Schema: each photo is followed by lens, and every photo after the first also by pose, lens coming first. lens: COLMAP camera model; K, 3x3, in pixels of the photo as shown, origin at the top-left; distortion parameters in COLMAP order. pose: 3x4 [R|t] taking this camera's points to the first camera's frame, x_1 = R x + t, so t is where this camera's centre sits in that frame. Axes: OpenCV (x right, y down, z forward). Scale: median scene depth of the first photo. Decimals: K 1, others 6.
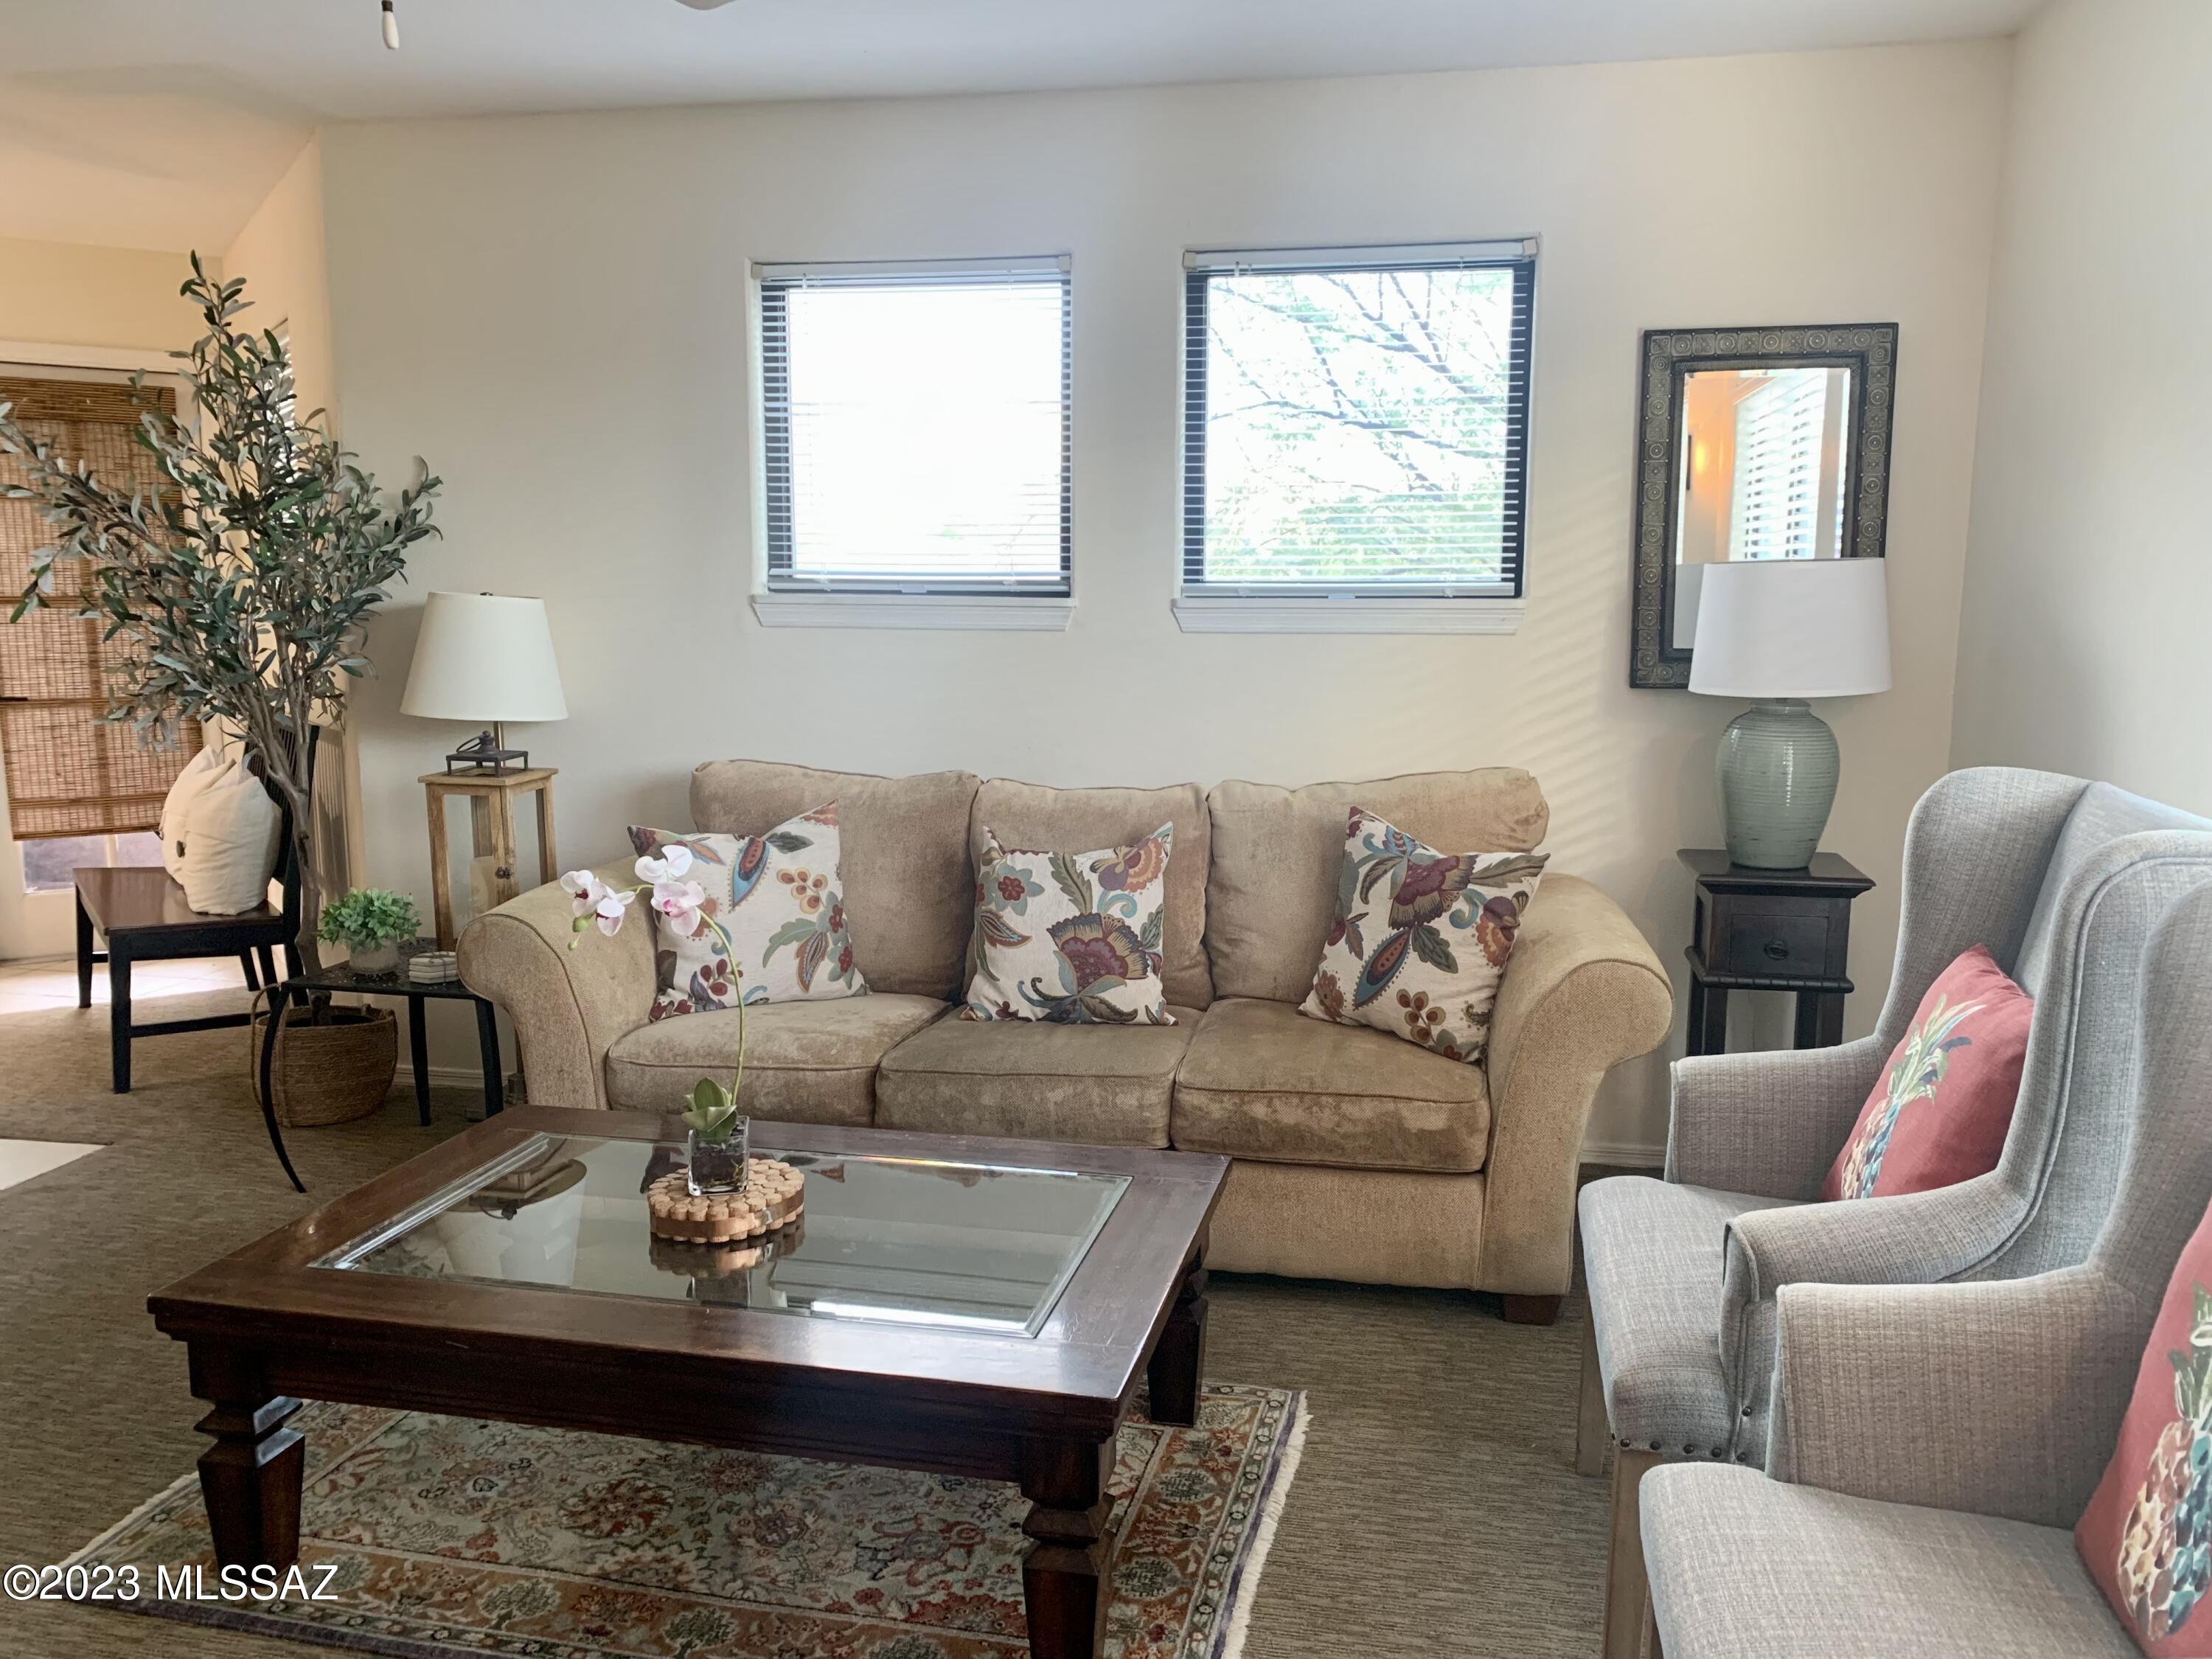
lens RADIAL K [[1707.4, 0, 1120.0], [0, 1707.4, 814.1], [0, 0, 1]] dist [0.068346, -0.073224]
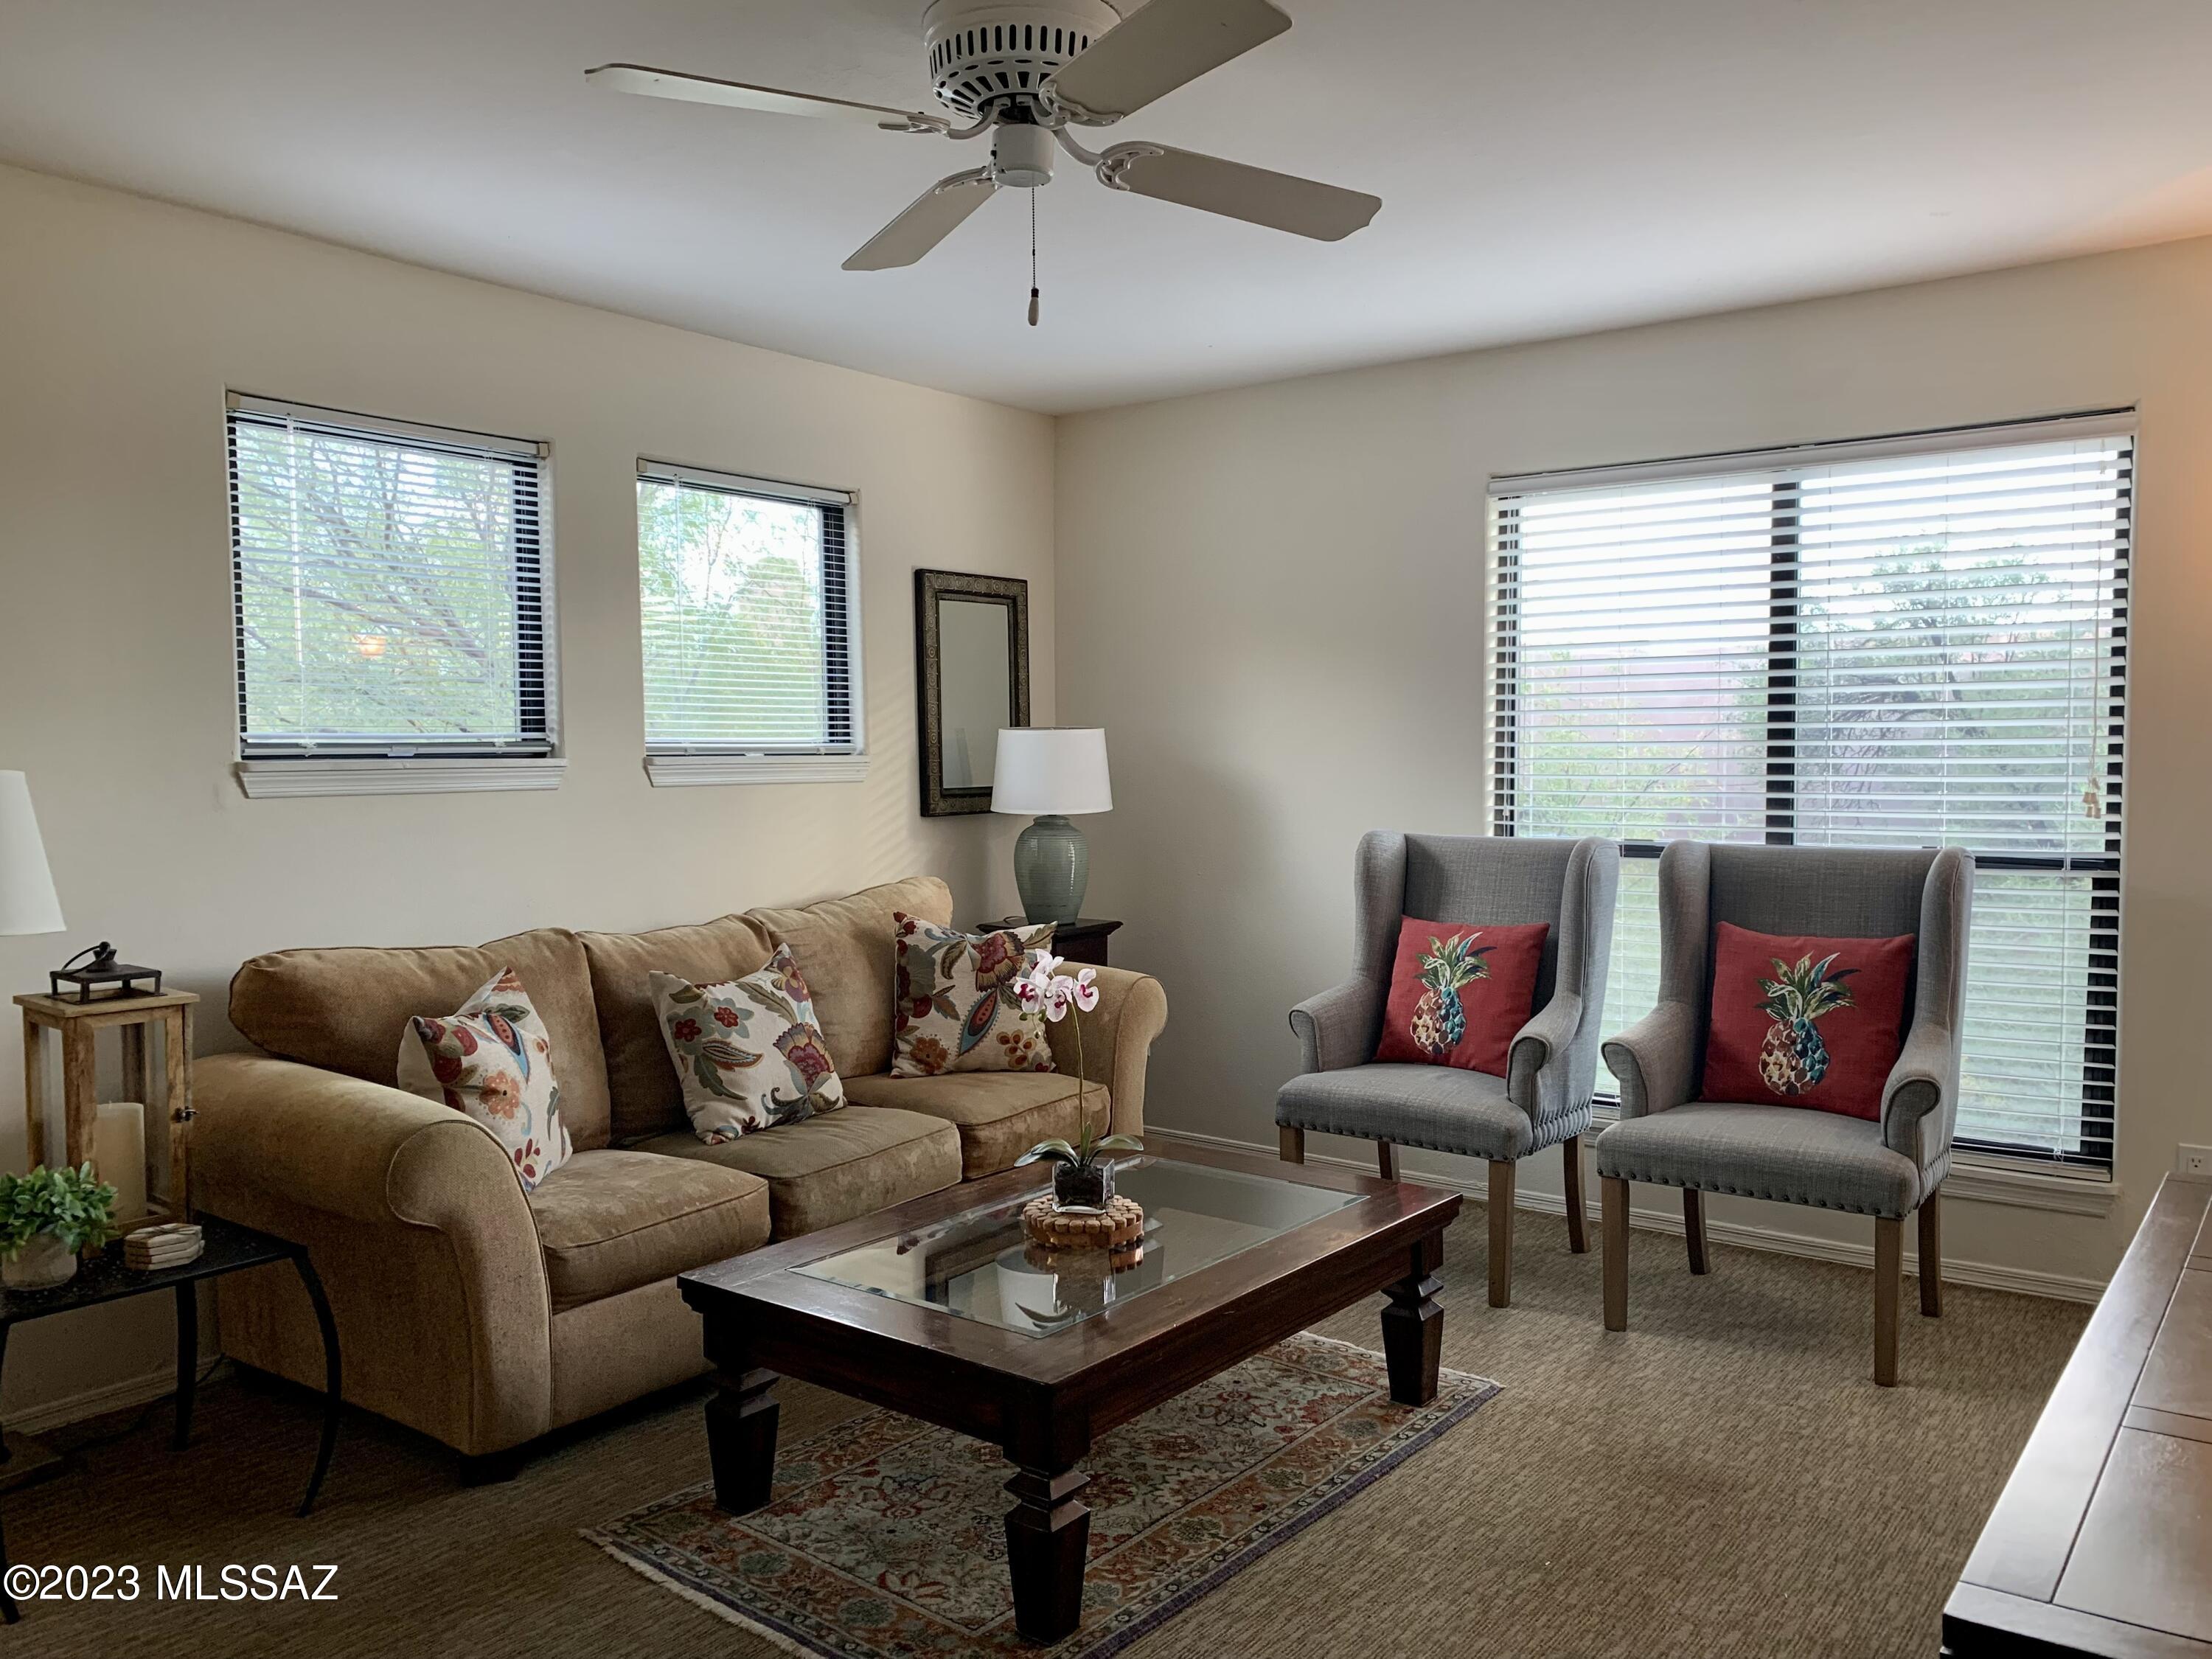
lens RADIAL K [[1707.4, 0, 1111.1], [0, 1707.4, 820.3], [0, 0, 1]] dist [0.068346, -0.073224]
pose [[0.416615, -0.046734, 0.907881, -0.978969], [0.131240, 0.991308, -0.009196, -0.040486], [-0.899560, 0.122982, 0.419127, 0.299975]]
